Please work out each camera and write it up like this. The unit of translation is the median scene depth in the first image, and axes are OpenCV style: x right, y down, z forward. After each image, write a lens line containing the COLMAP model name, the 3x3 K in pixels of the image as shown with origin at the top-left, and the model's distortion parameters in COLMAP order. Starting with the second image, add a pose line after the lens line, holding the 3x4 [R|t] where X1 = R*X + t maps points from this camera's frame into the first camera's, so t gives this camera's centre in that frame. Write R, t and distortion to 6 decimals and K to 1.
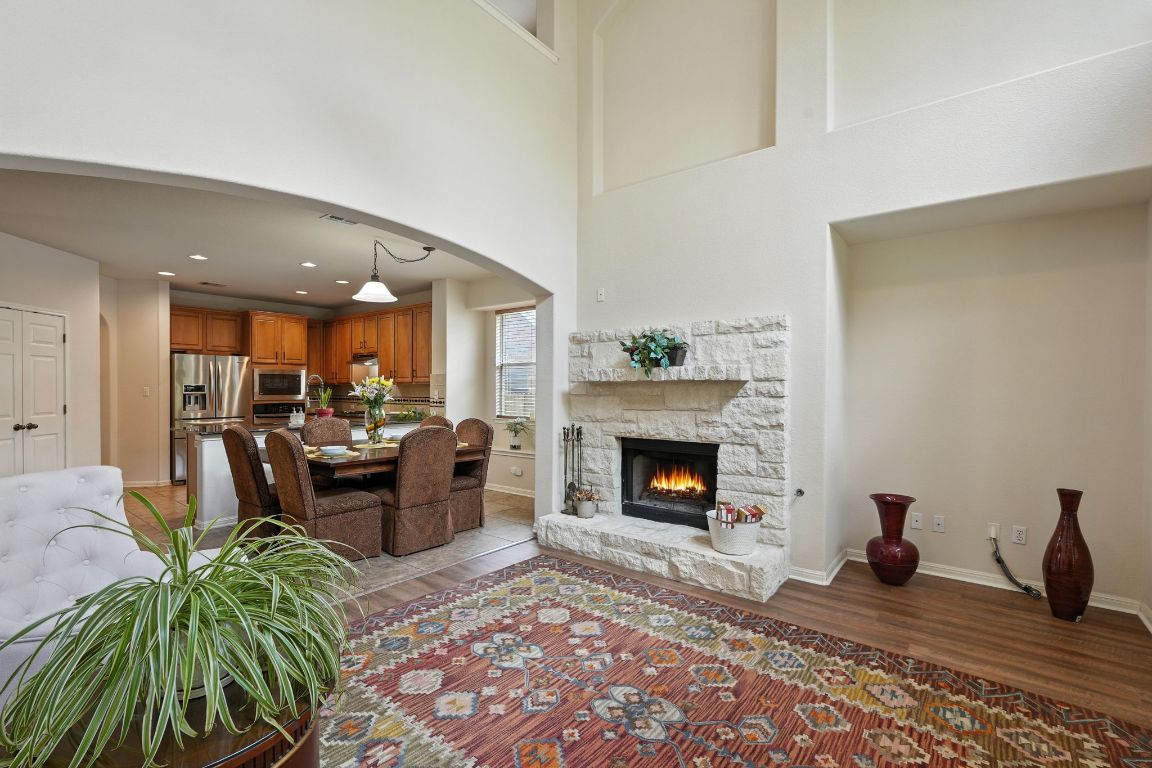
lens RADIAL K [[515.1, 0, 573.1], [0, 515.1, 387.8], [0, 0, 1]] dist [-0.011619, 0.000598]
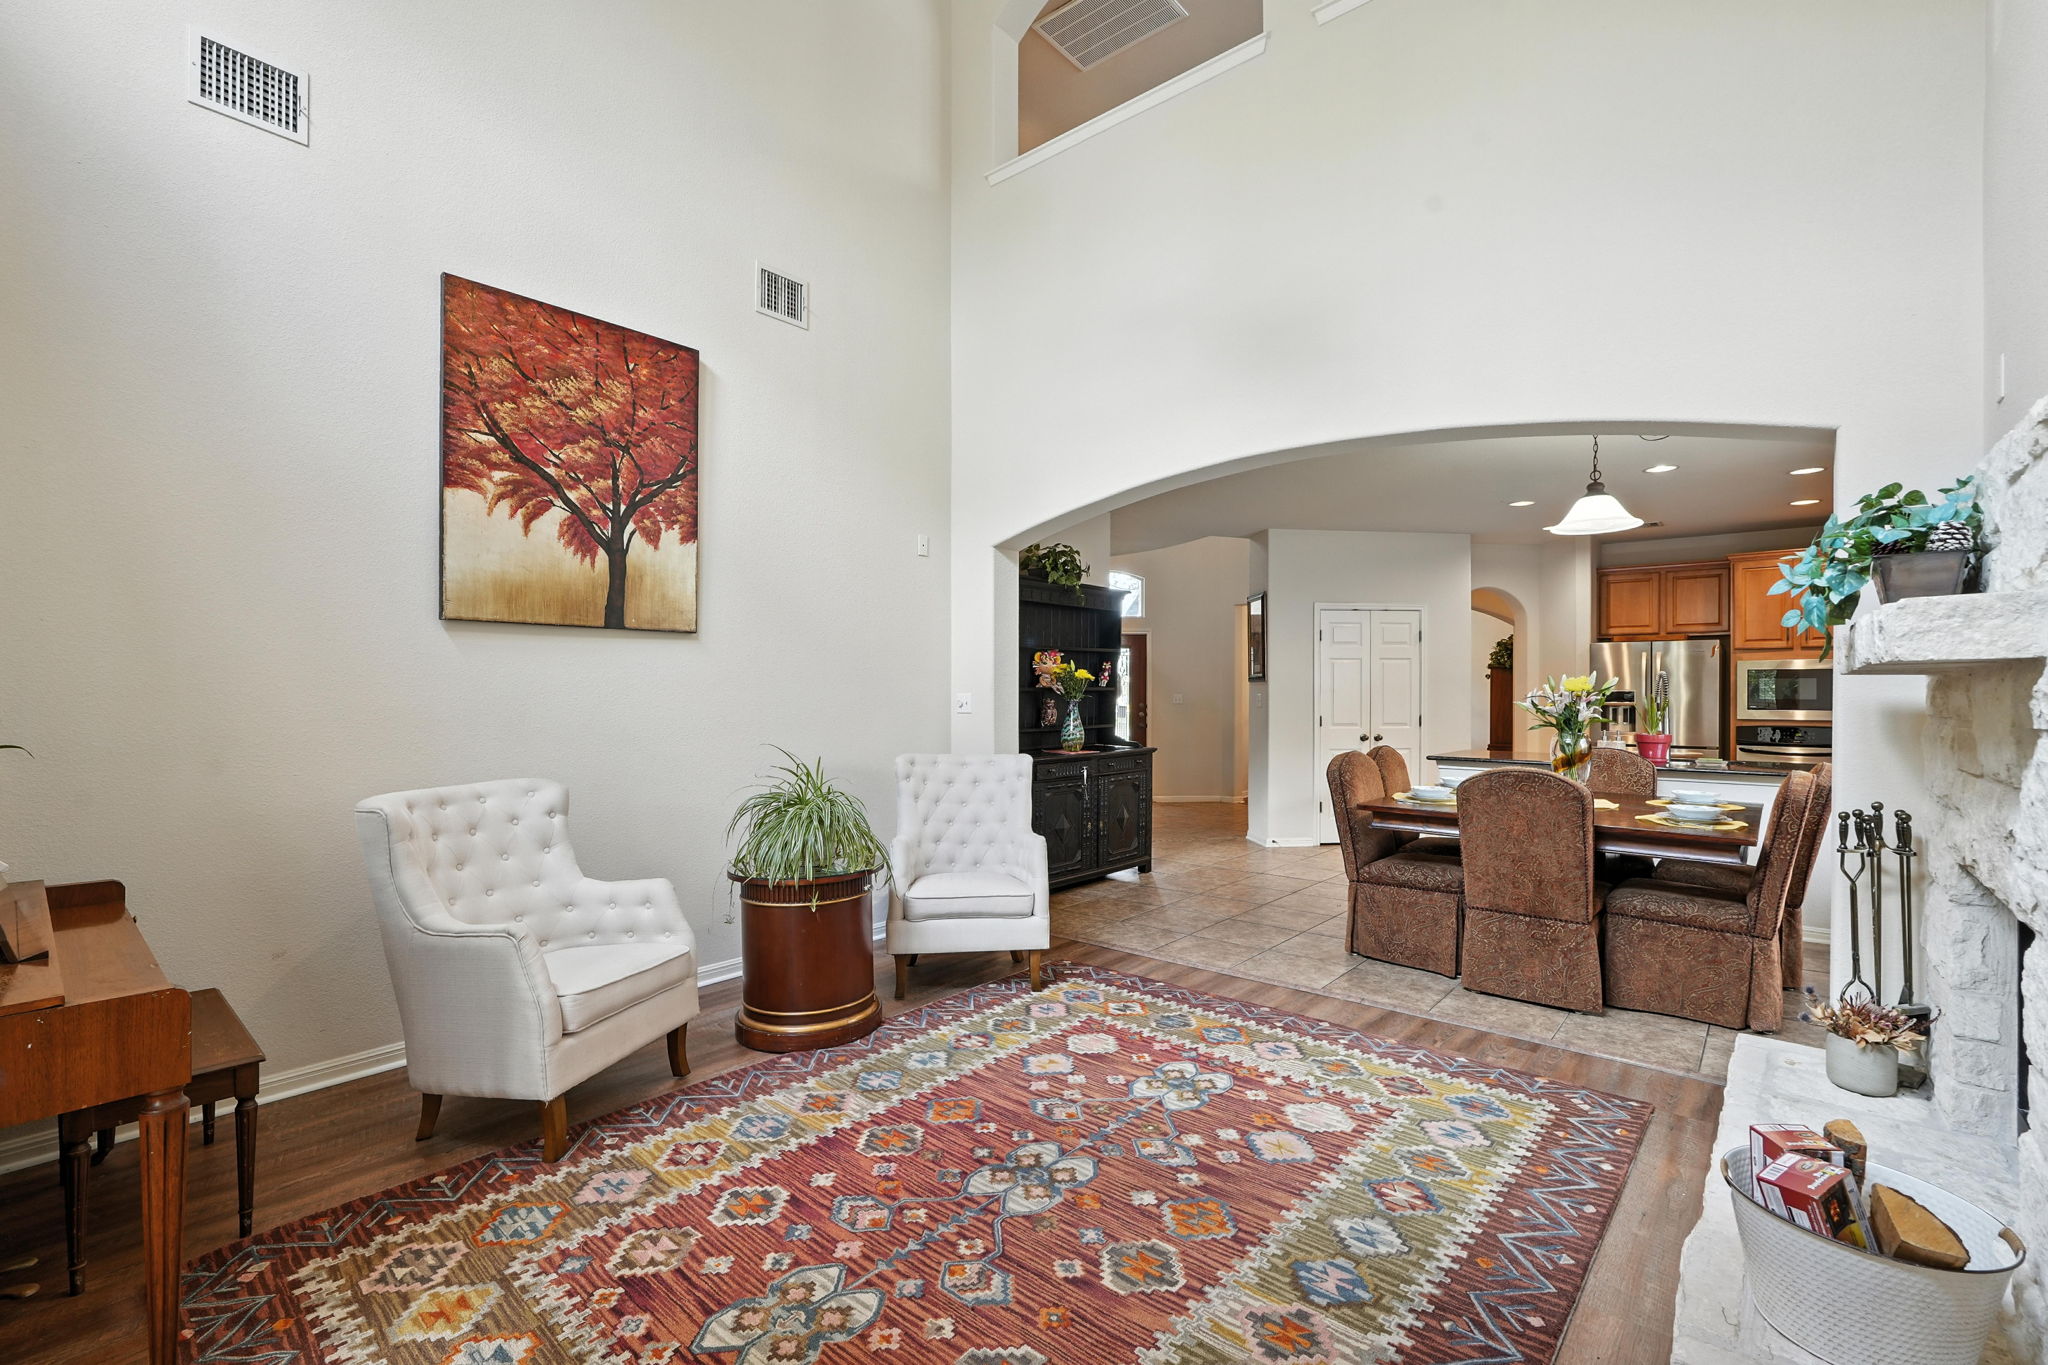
lens RADIAL K [[902.9, 0, 1023.5], [0, 902.9, 687.8], [0, 0, 1]] dist [-0.010259, 0.000176]
pose [[-0.036499, -0.008969, -0.999293, 0.740013], [-0.000883, 0.999960, -0.008943, 0.001603], [0.999333, 0.000556, -0.036506, 0.584283]]
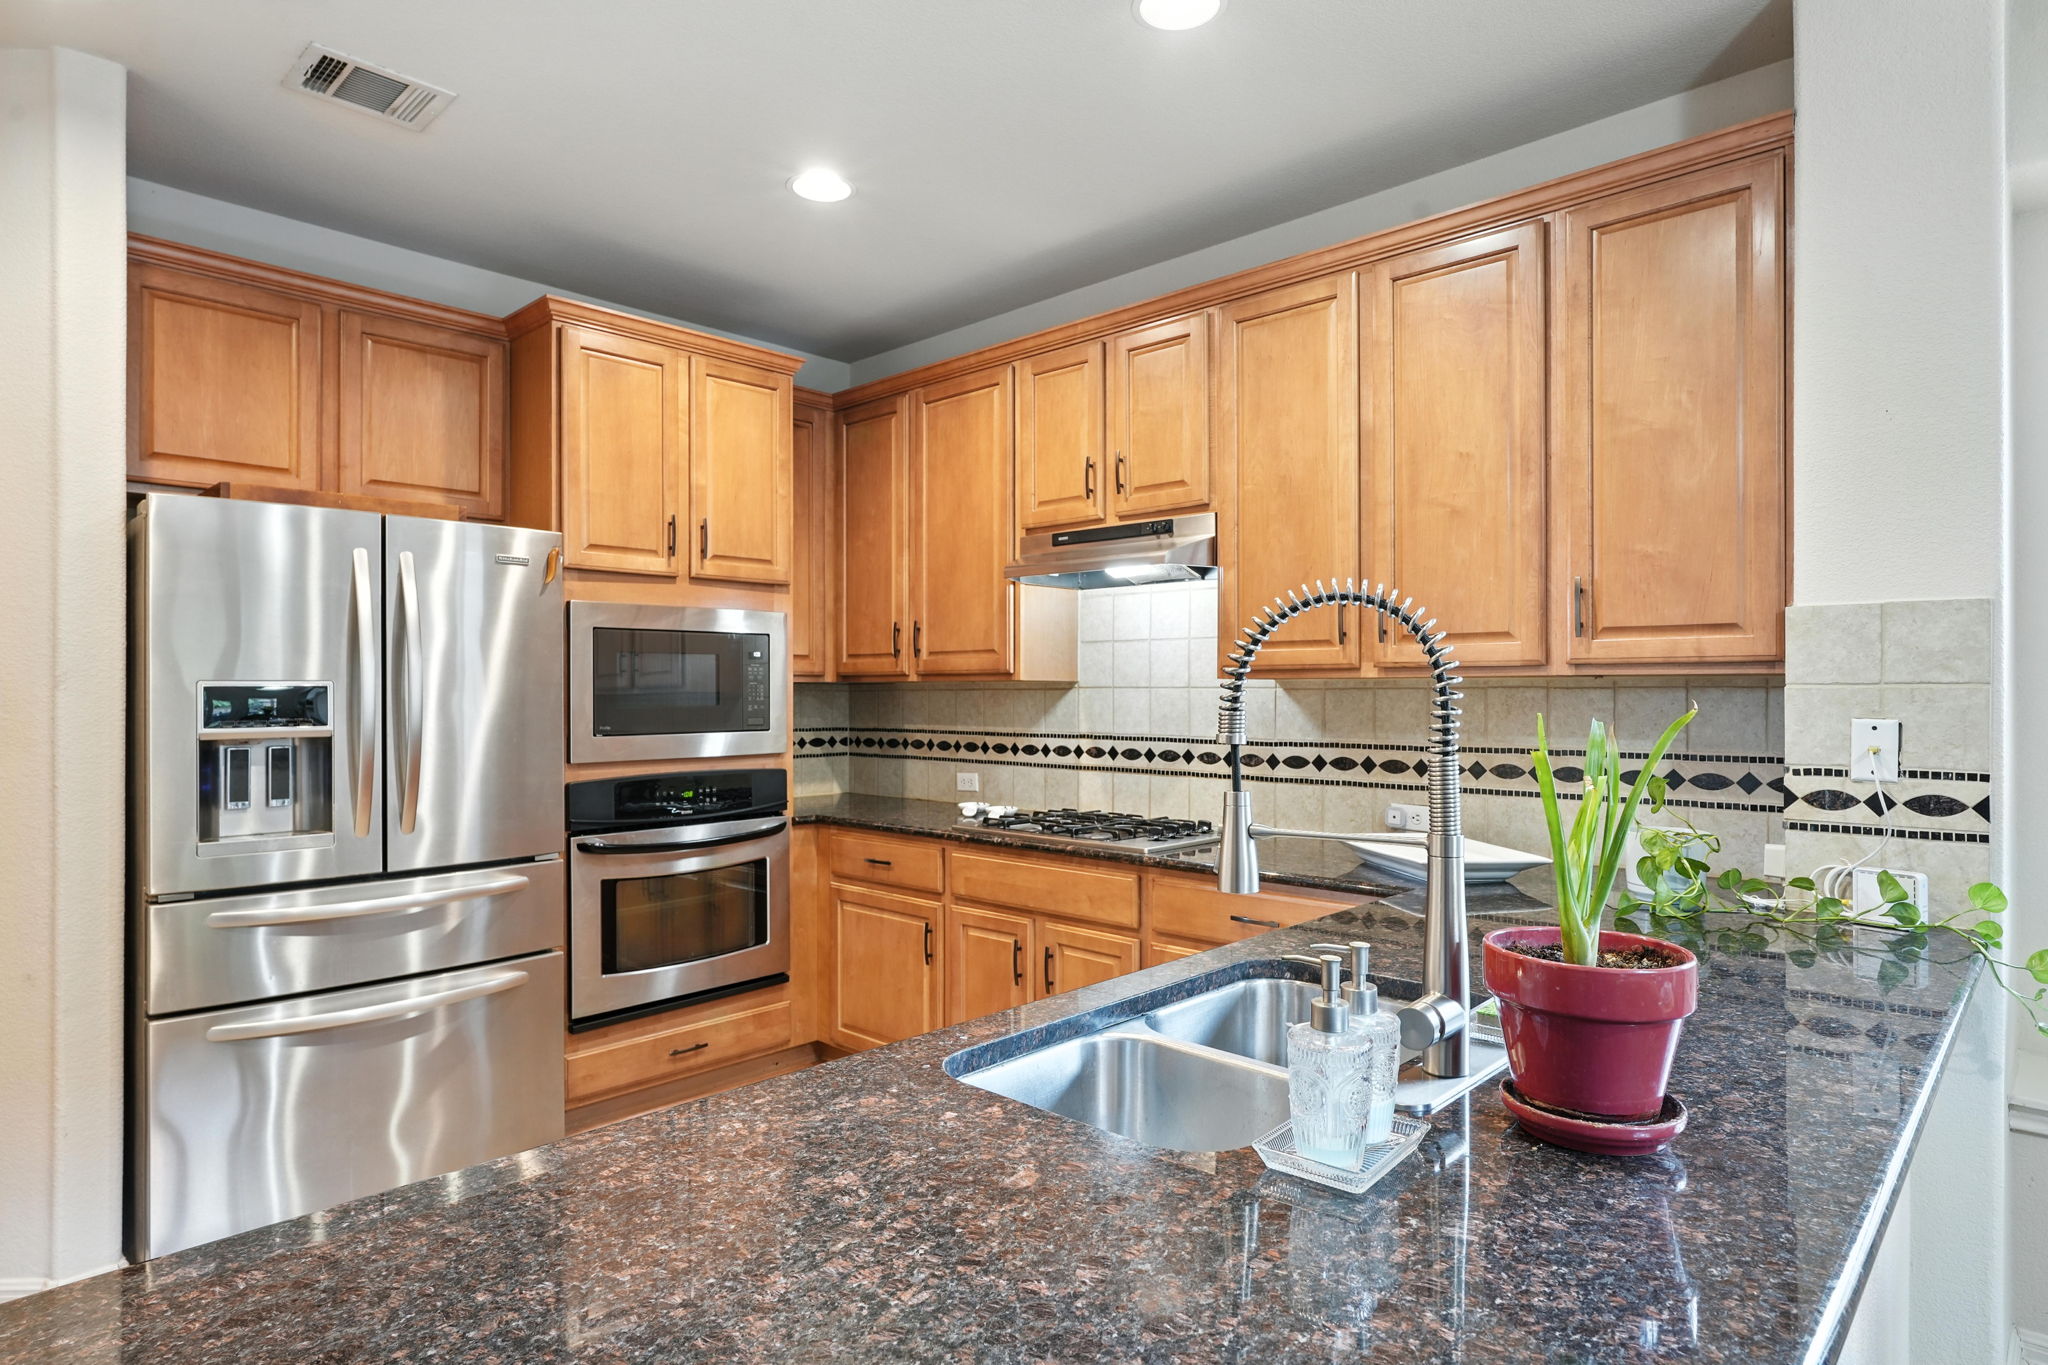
lens RADIAL K [[1133.4, 0, 1024.0], [0, 1133.4, 682.5], [0, 0, 1]] dist [-0.005619, -0.000103]
pose [[0.996244, -0.003771, -0.086512, -0.871766], [0.003521, 0.999989, -0.003034, -0.008589], [0.086523, 0.002718, 0.996246, 1.235763]]
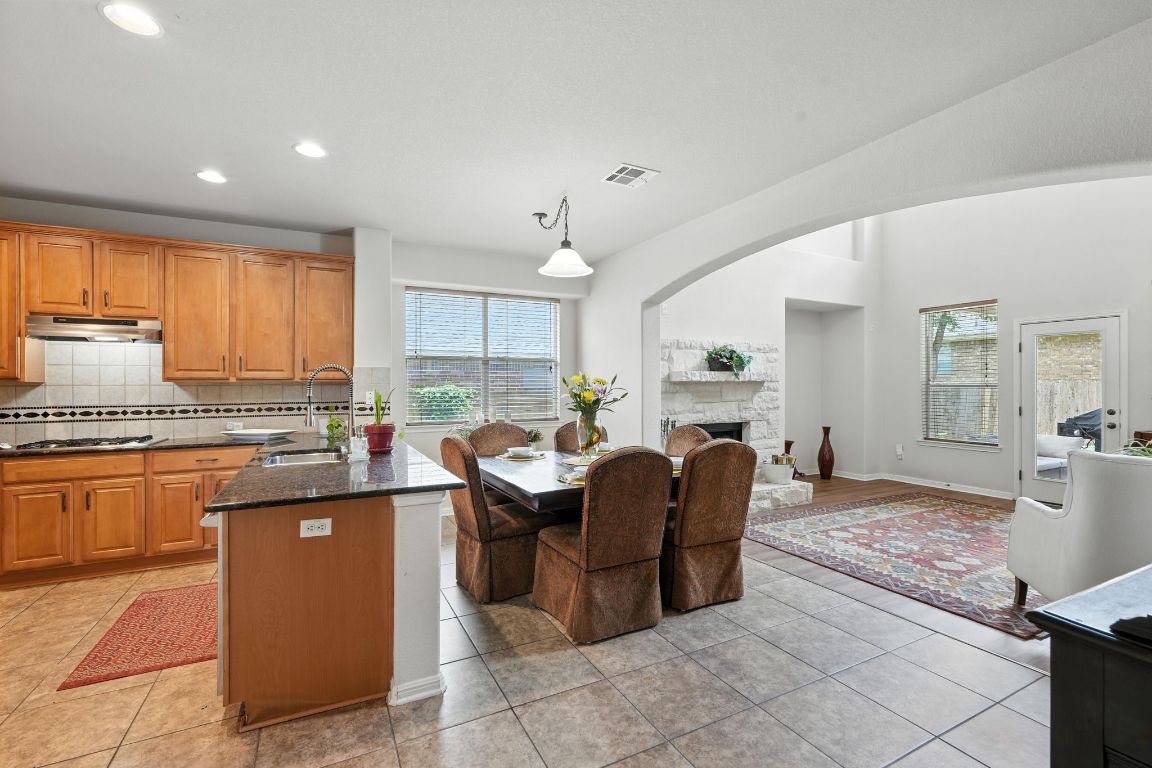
lens RADIAL K [[507.9, 0, 575.7], [0, 507.9, 387.0], [0, 0, 1]] dist [-0.010259, 0.000176]
pose [[0.410200, -0.007427, 0.911966, -1.404511], [0.001723, 0.999971, 0.007369, -0.009146], [-0.911994, -0.001452, 0.410201, 0.888504]]
